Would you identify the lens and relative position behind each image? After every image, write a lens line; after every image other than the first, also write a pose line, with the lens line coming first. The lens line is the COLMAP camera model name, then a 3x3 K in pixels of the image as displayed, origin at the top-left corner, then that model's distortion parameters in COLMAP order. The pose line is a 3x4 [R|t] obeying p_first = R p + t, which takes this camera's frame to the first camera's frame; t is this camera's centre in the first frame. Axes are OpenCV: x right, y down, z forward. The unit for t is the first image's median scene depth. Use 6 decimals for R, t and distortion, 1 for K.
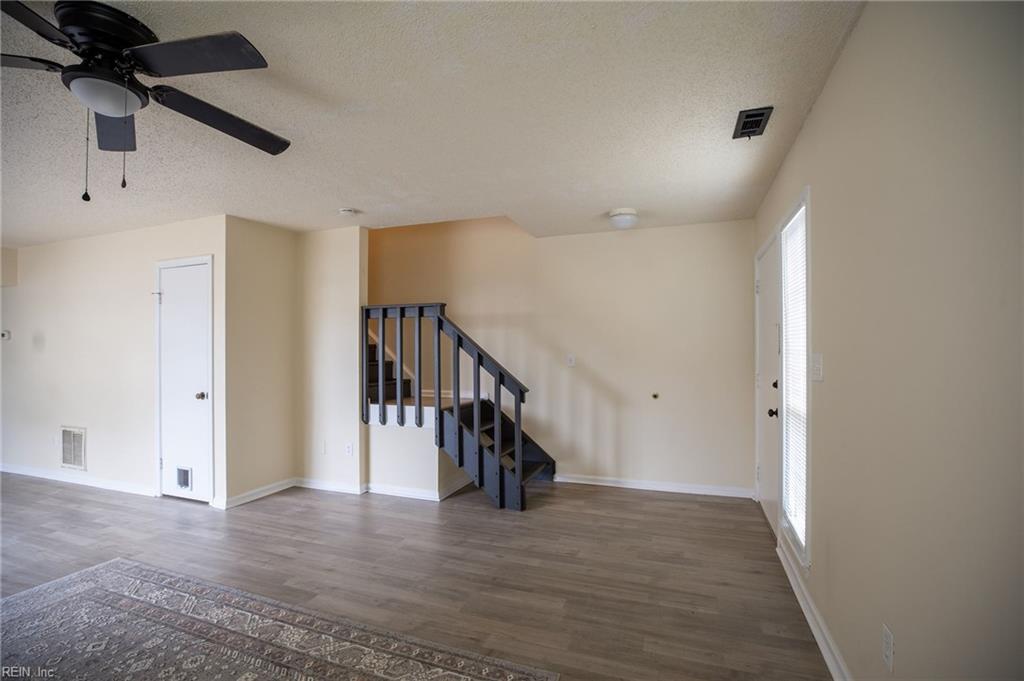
lens RADIAL K [[469.8, 0, 511.5], [0, 469.8, 344.2], [0, 0, 1]] dist [-0.020288, 0.000246]
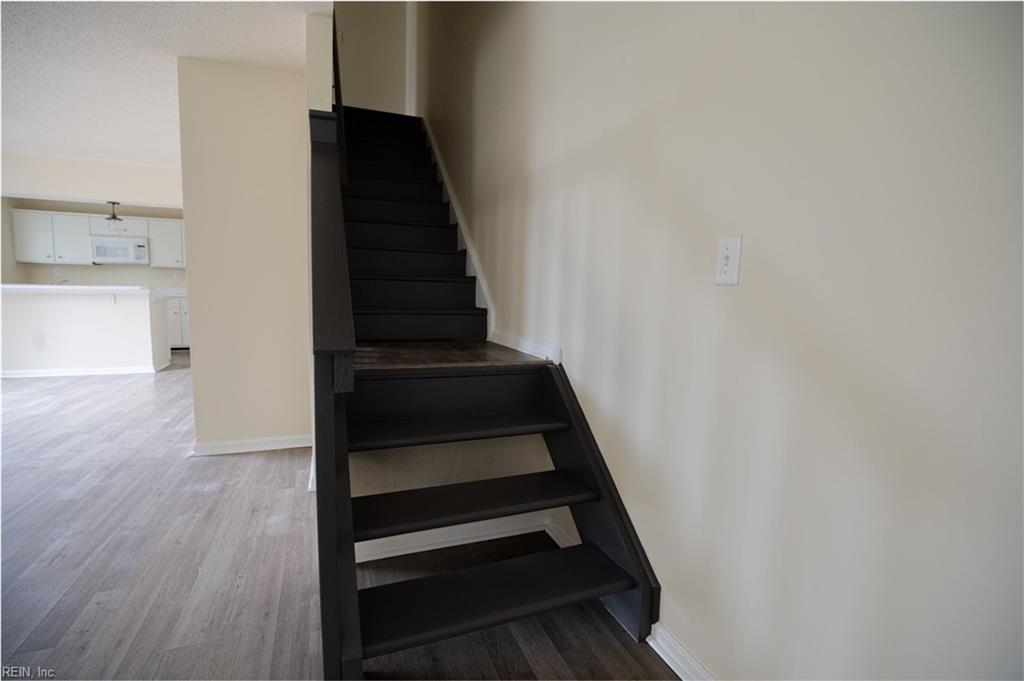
lens RADIAL K [[469.8, 0, 512.4], [0, 469.8, 342.4], [0, 0, 1]] dist [-0.020288, 0.000246]
pose [[0.668788, 0.103859, -0.736163, 0.283103], [-0.016520, 0.992026, 0.124949, 0.058004], [0.743270, -0.071403, 0.665170, 0.857664]]
